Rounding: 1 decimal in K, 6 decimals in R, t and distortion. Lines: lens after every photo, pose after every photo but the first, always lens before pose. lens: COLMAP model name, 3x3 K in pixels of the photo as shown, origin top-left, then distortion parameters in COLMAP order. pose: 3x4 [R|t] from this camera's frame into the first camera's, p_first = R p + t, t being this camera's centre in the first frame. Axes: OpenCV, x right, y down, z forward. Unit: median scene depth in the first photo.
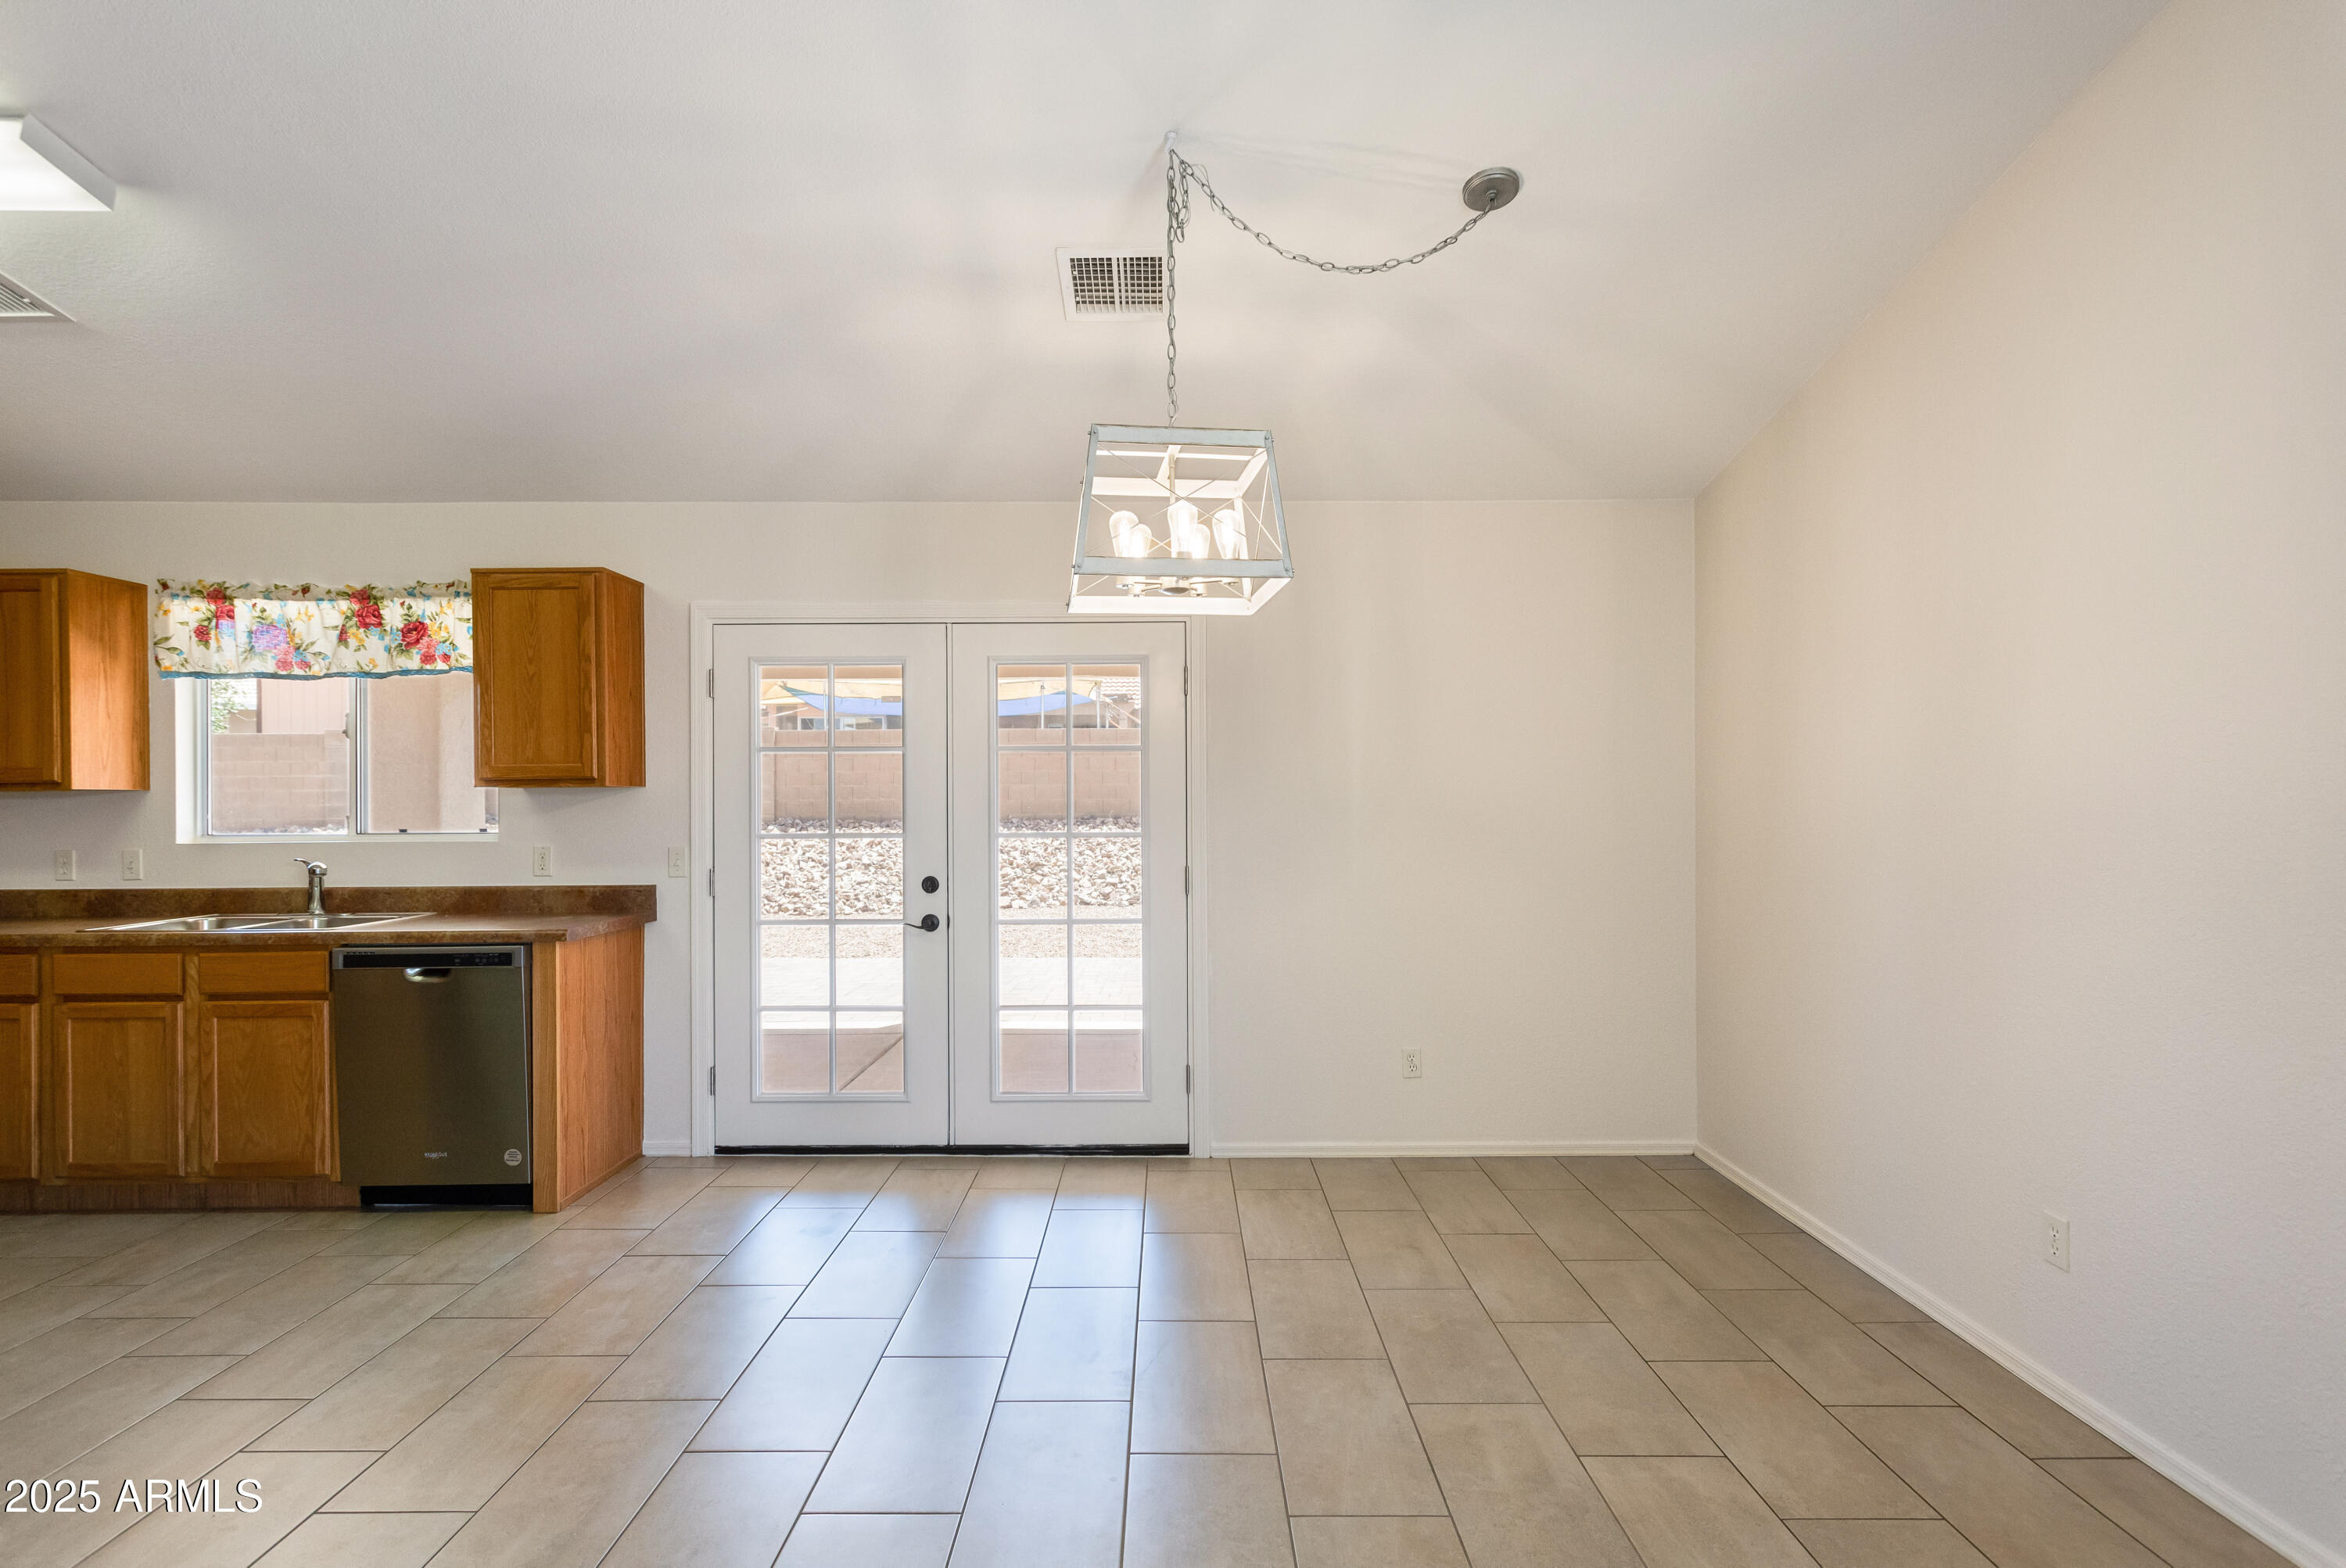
lens RADIAL K [[1090.9, 0, 1176.8], [0, 1090.9, 808.9], [0, 0, 1]] dist [0.001464, 0.000147]
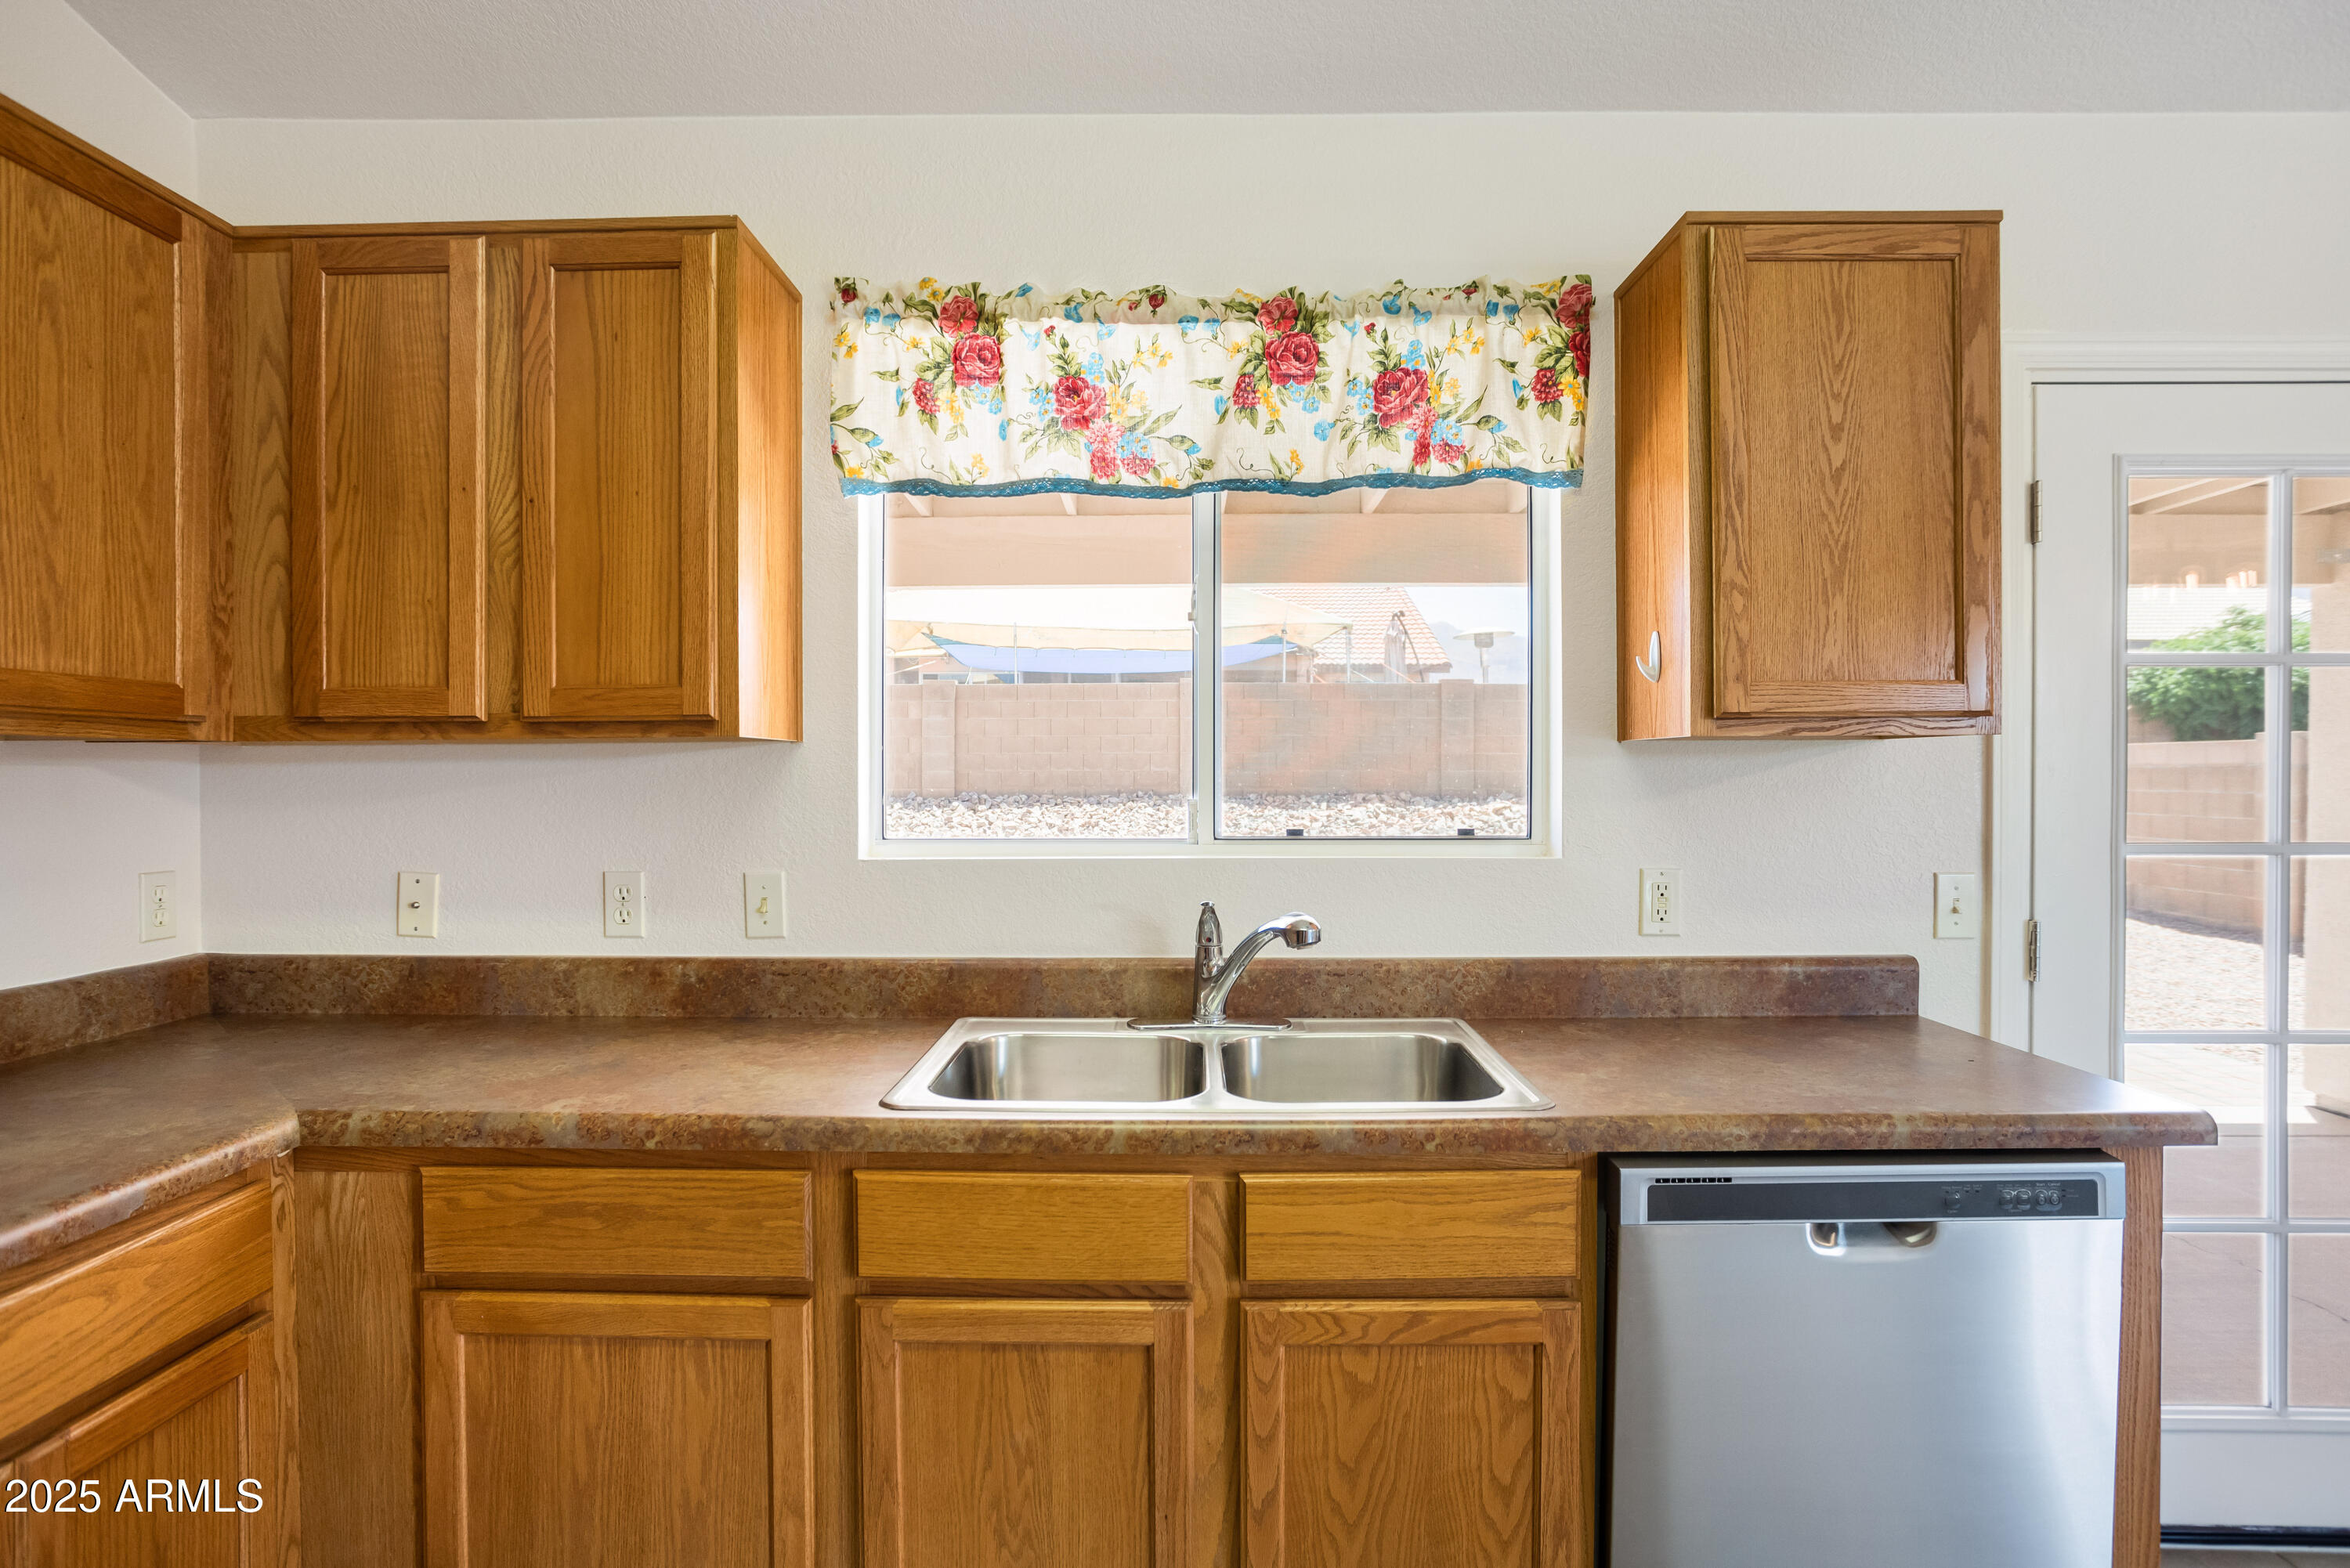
lens RADIAL K [[1199.5, 0, 1187.7], [0, 1199.5, 784.1], [0, 0, 1]] dist [-0.067286, 0.032775]
pose [[0.999724, 0.004384, -0.023099, -0.772539], [-0.004358, 0.999990, 0.001170, -0.000664], [0.023103, -0.001069, 0.999733, 0.509491]]
